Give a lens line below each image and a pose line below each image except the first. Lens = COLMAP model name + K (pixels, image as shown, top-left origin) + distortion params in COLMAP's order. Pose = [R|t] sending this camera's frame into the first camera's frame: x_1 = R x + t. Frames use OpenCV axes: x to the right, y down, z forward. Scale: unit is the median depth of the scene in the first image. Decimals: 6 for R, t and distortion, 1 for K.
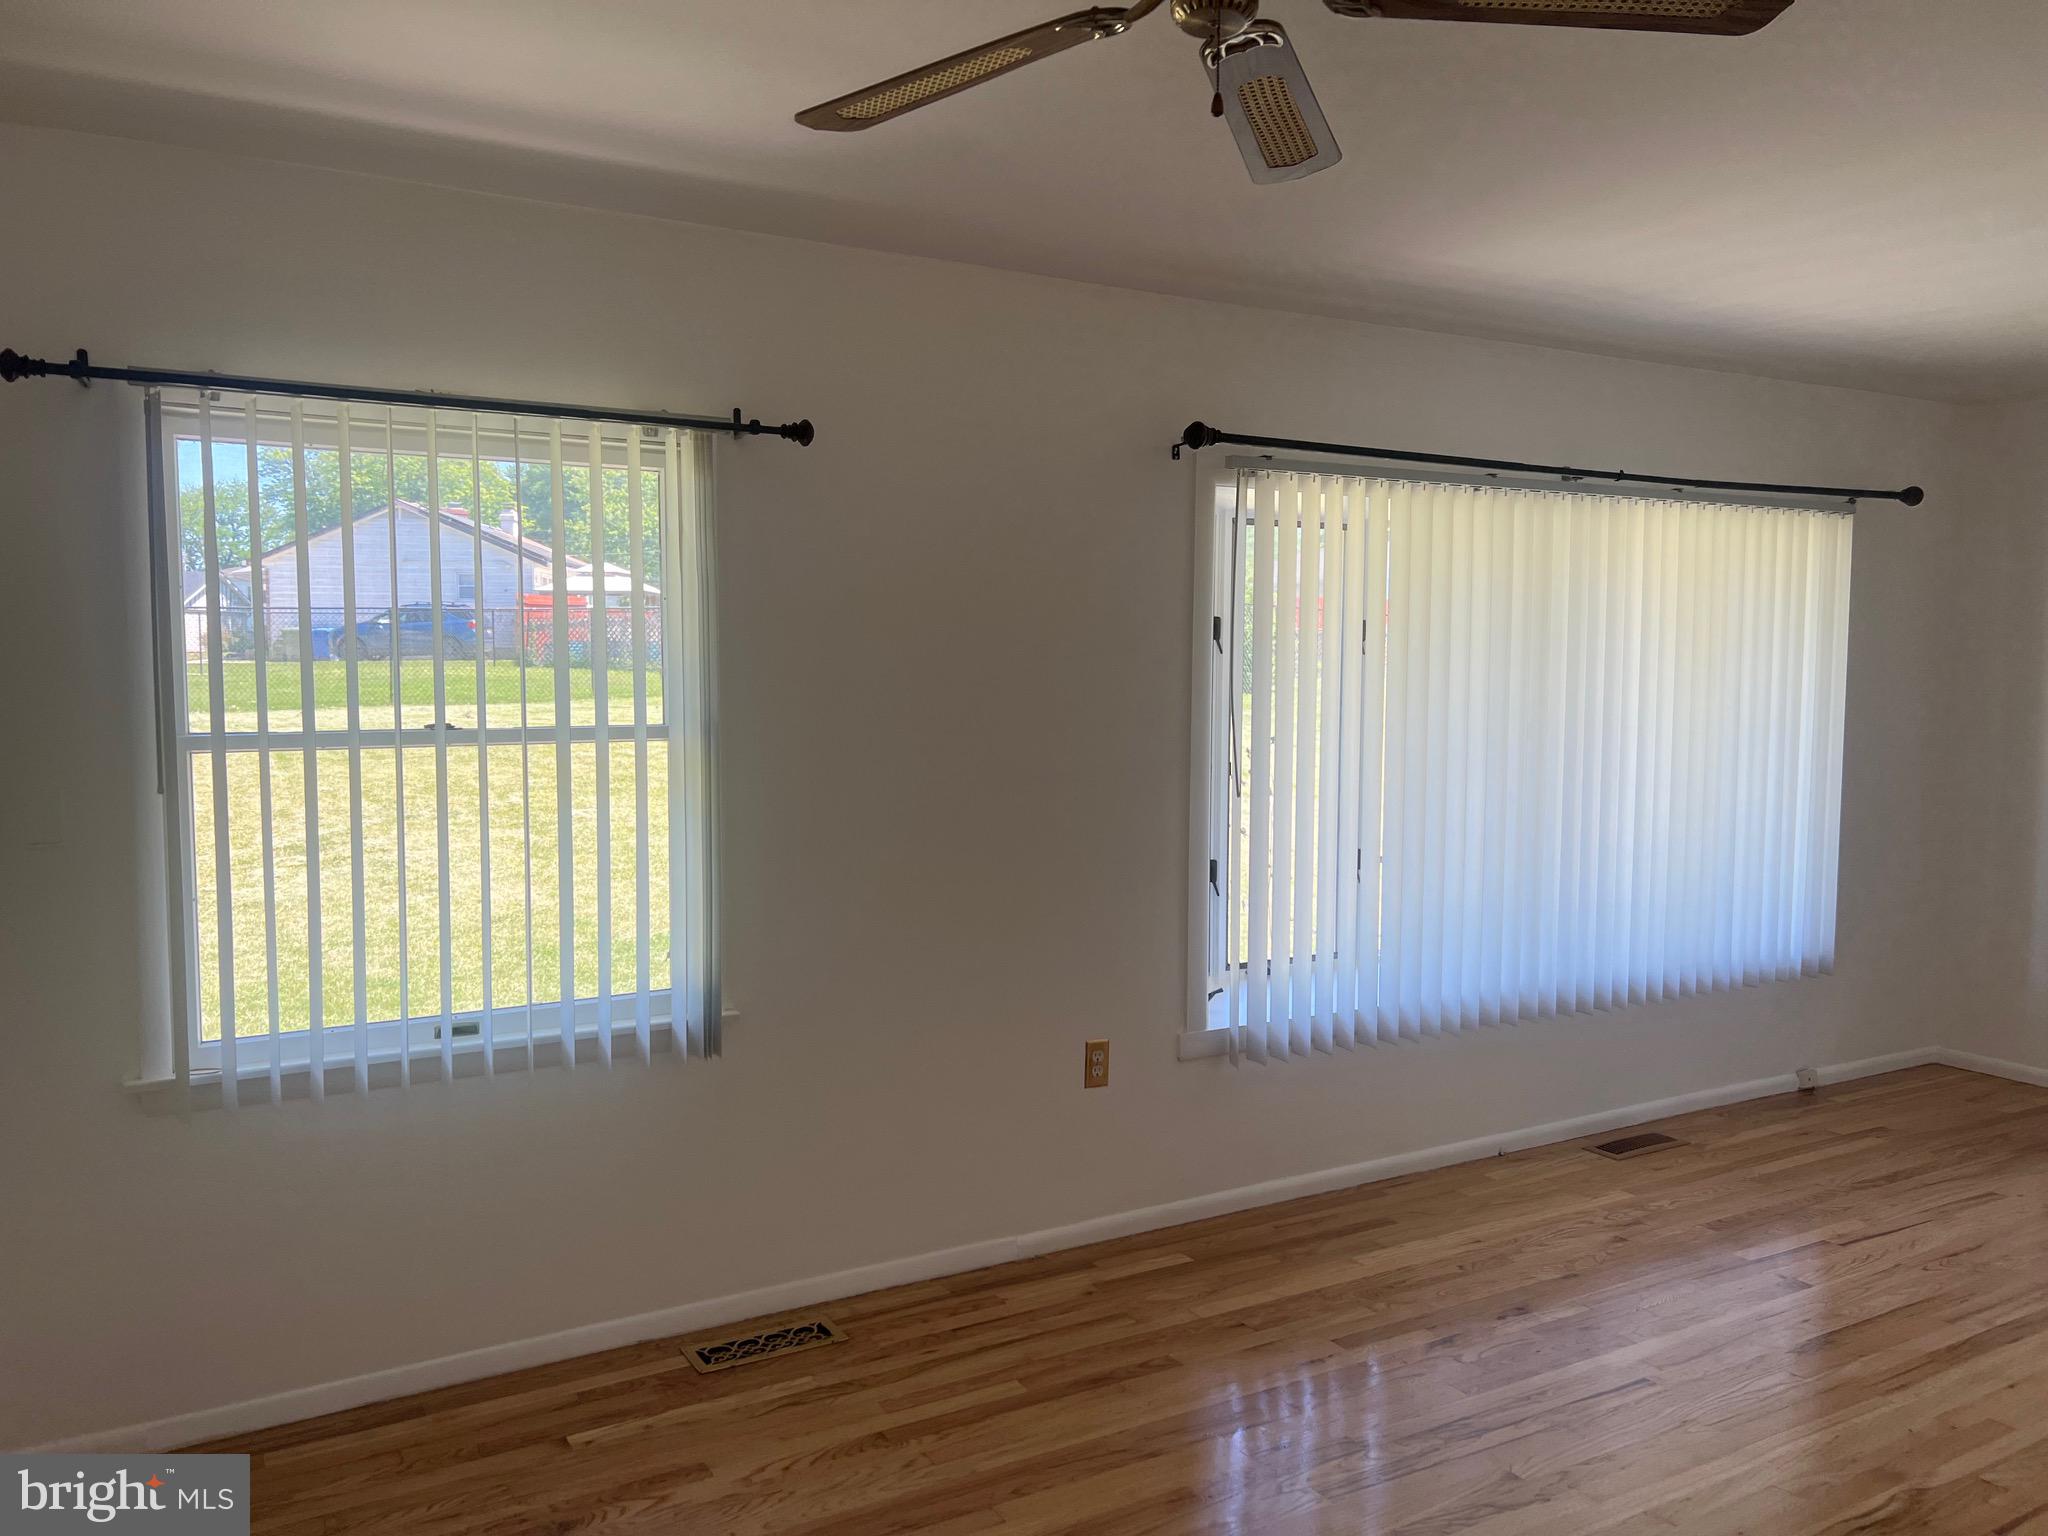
lens RADIAL K [[1531.5, 0, 1021.5], [0, 1531.5, 761.5], [0, 0, 1]] dist [0.059350, -0.069105]
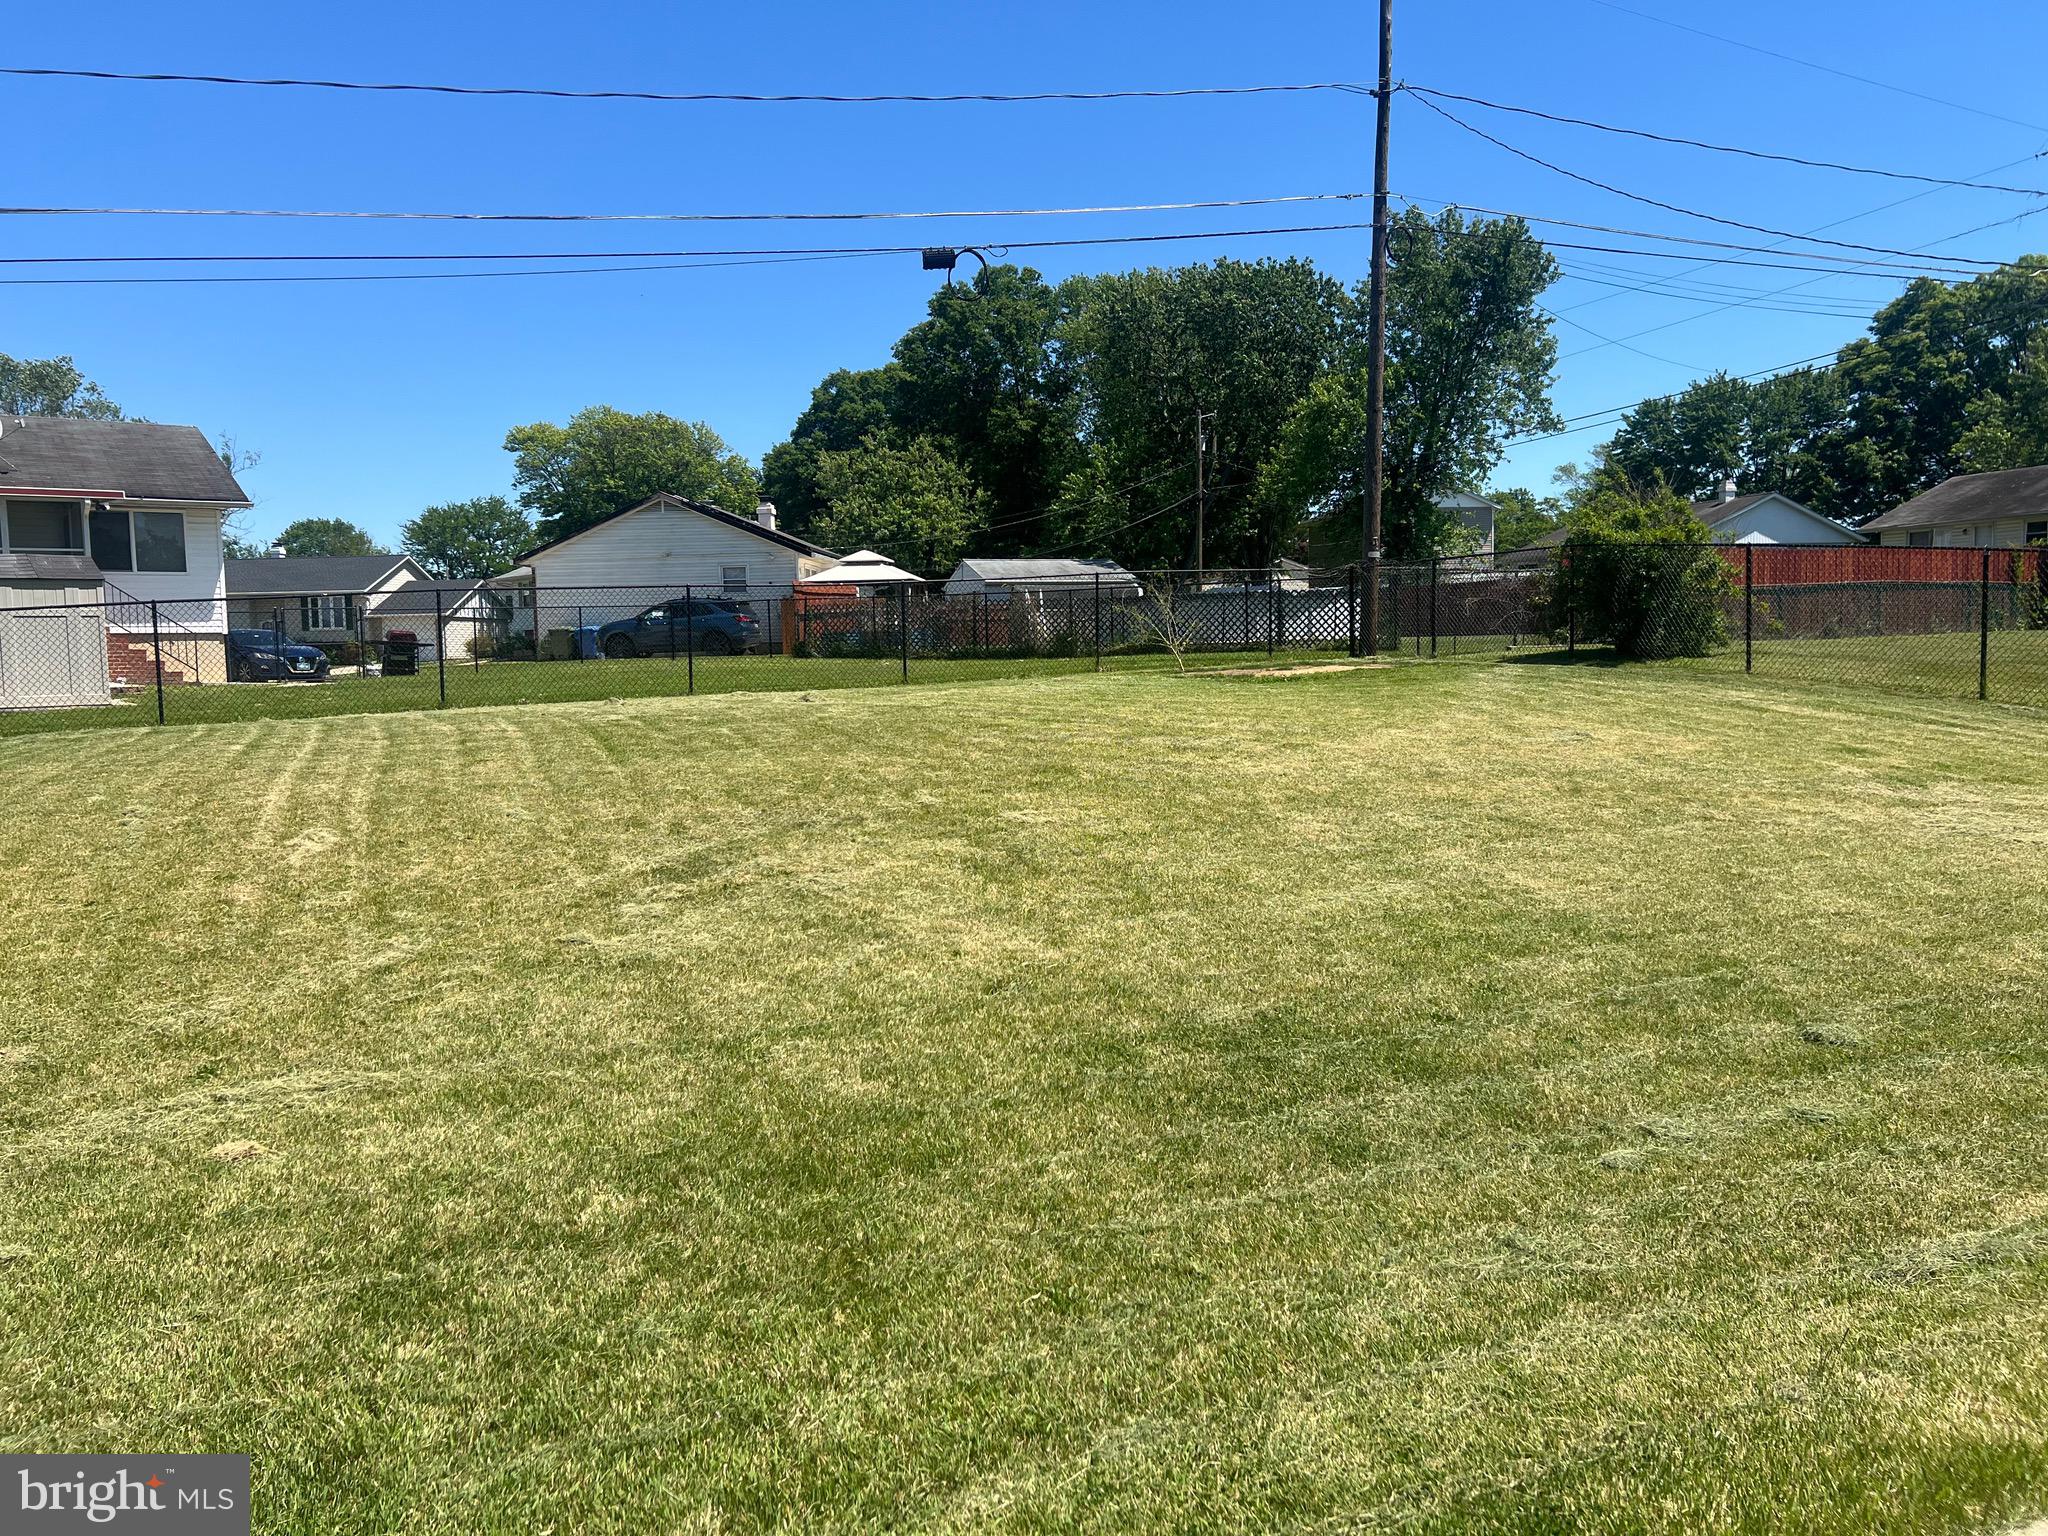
lens RADIAL K [[1531.5, 0, 1027.6], [0, 1531.5, 734.2], [0, 0, 1]] dist [0.059350, -0.069105]
pose [[0.990851, -0.018773, -0.133646, -0.055791], [0.016635, 0.999715, -0.017096, 0.002159], [0.133929, 0.014717, 0.990882, 0.086362]]
